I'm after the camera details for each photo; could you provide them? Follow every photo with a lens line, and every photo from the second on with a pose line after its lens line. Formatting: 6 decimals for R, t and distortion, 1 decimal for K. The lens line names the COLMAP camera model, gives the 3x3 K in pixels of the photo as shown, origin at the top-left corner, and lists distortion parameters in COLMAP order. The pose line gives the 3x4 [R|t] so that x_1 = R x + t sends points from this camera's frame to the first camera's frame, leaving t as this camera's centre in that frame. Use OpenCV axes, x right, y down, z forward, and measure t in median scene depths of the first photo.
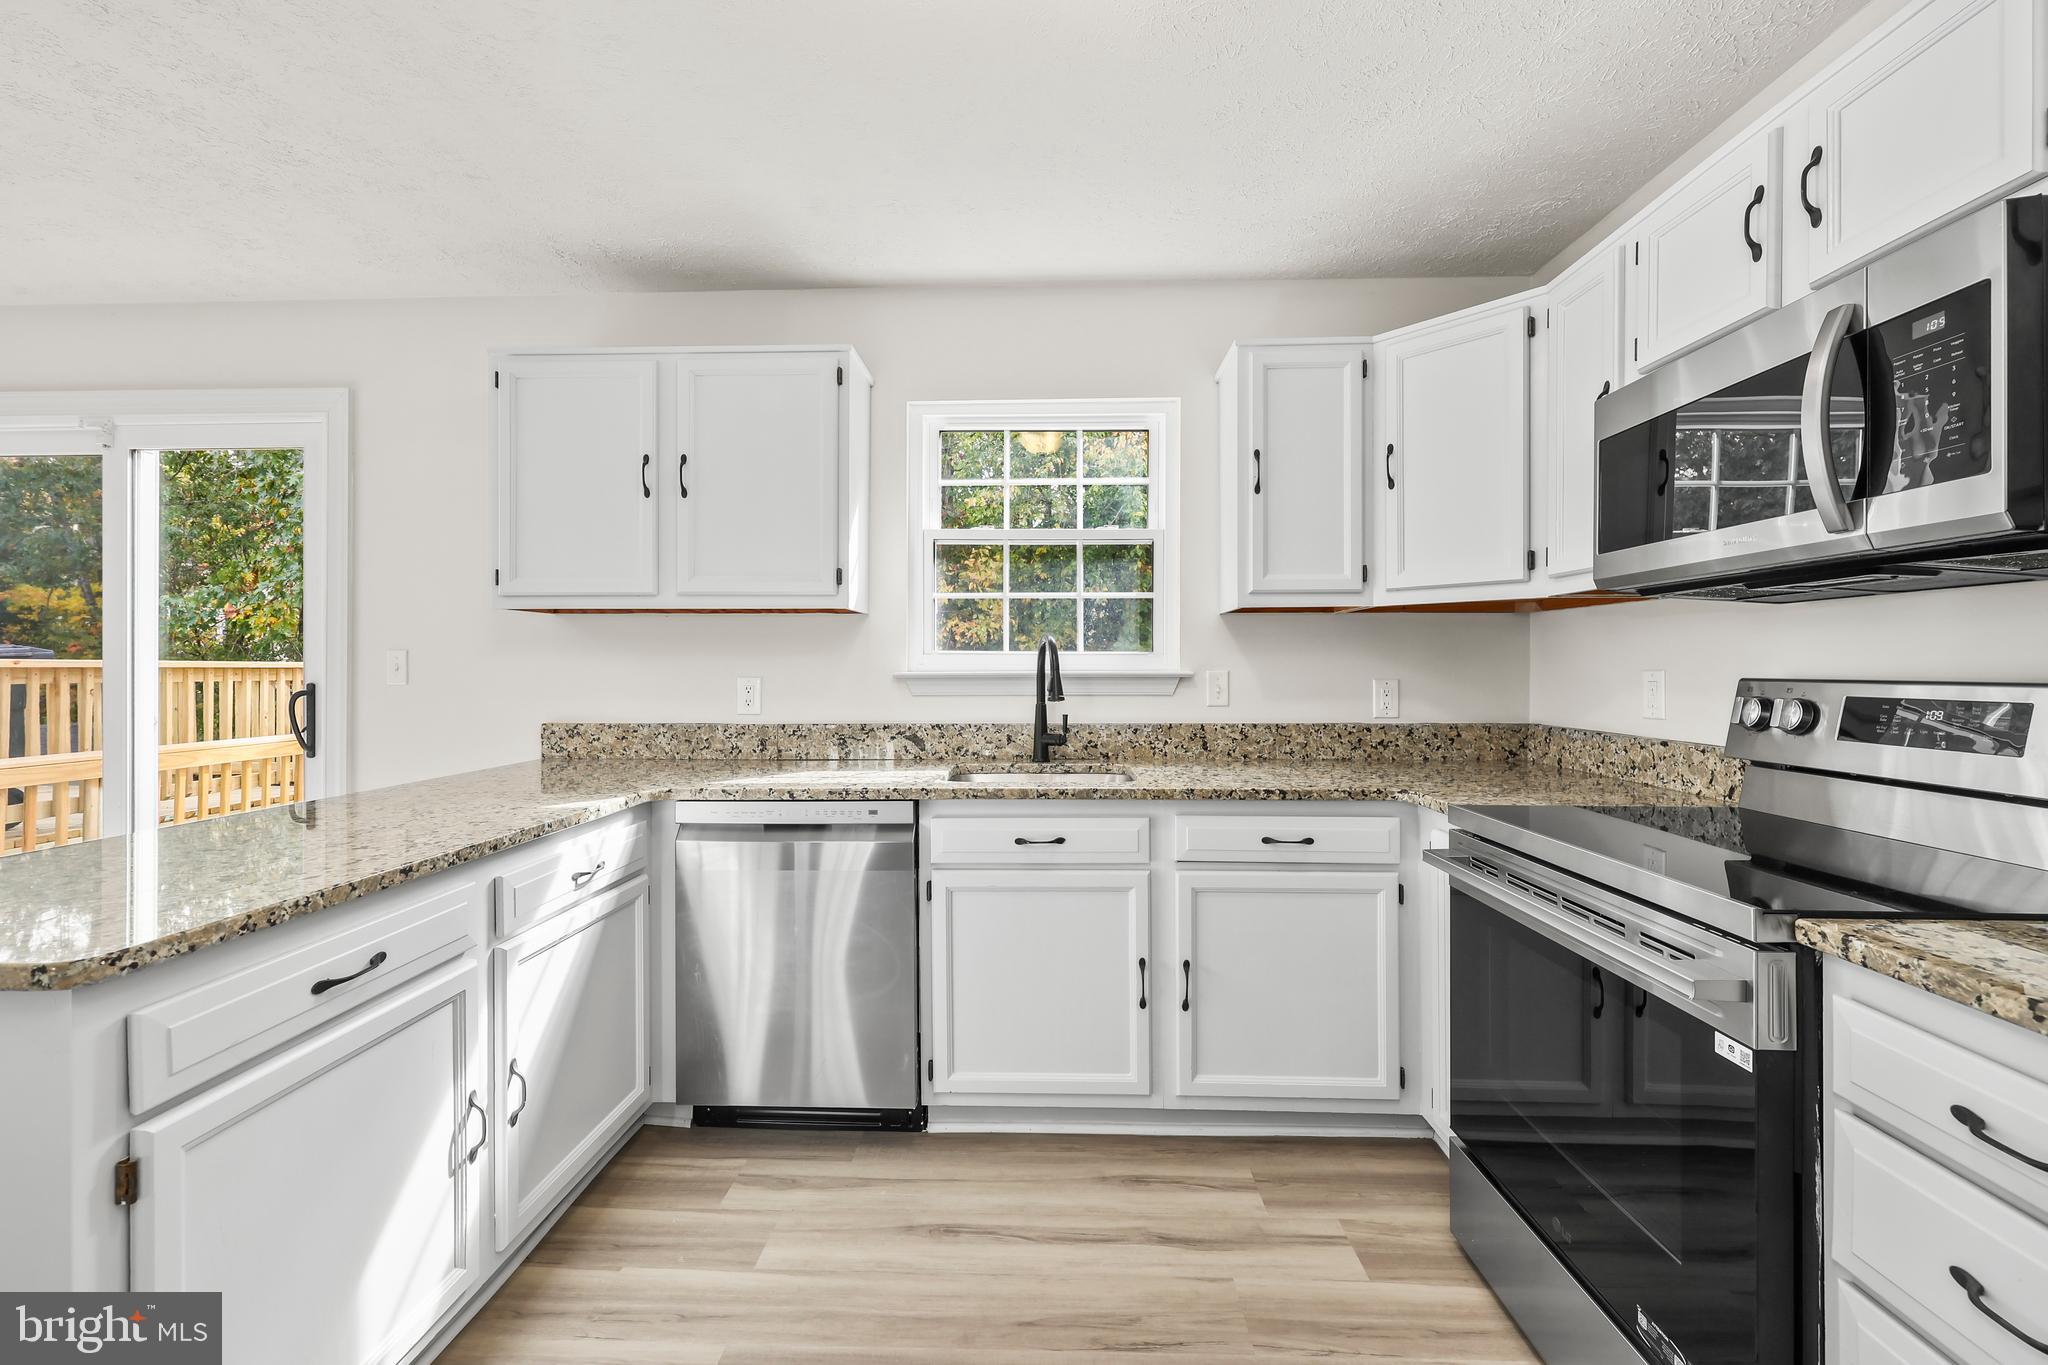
lens RADIAL K [[826.7, 0, 1020.7], [0, 826.7, 668.9], [0, 0, 1]] dist [0.003661, -0.000324]
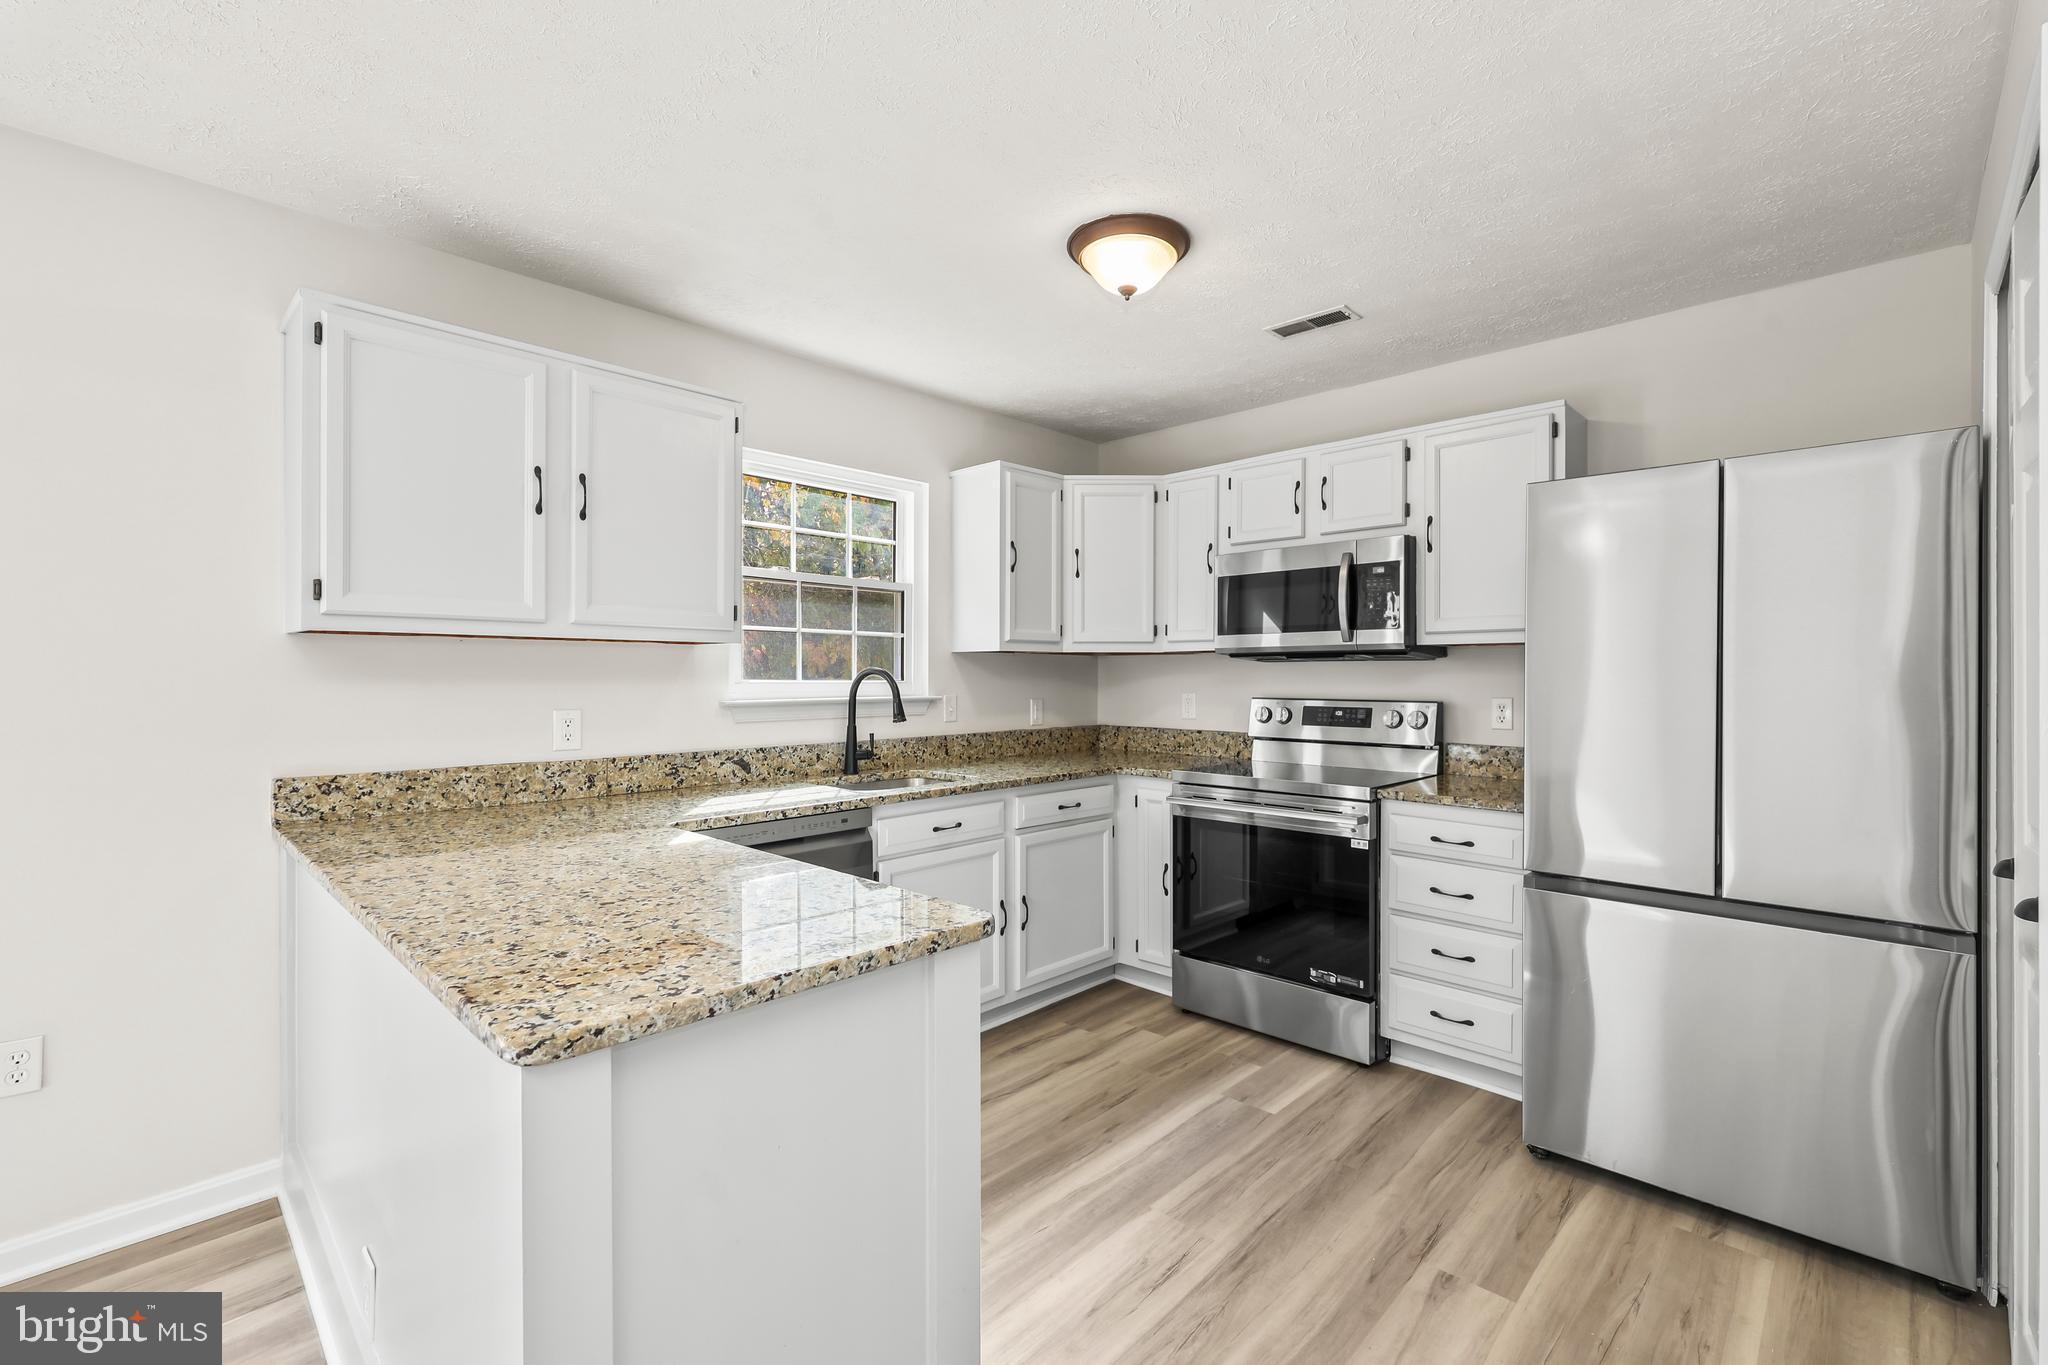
lens RADIAL K [[883.4, 0, 1015.4], [0, 883.4, 684.8], [0, 0, 1]] dist [0.002293, 0.000027]
pose [[0.676983, -0.007667, 0.735959, -0.798012], [0.001137, 0.999955, 0.009372, -0.029165], [-0.735998, -0.005507, 0.676961, -0.035958]]
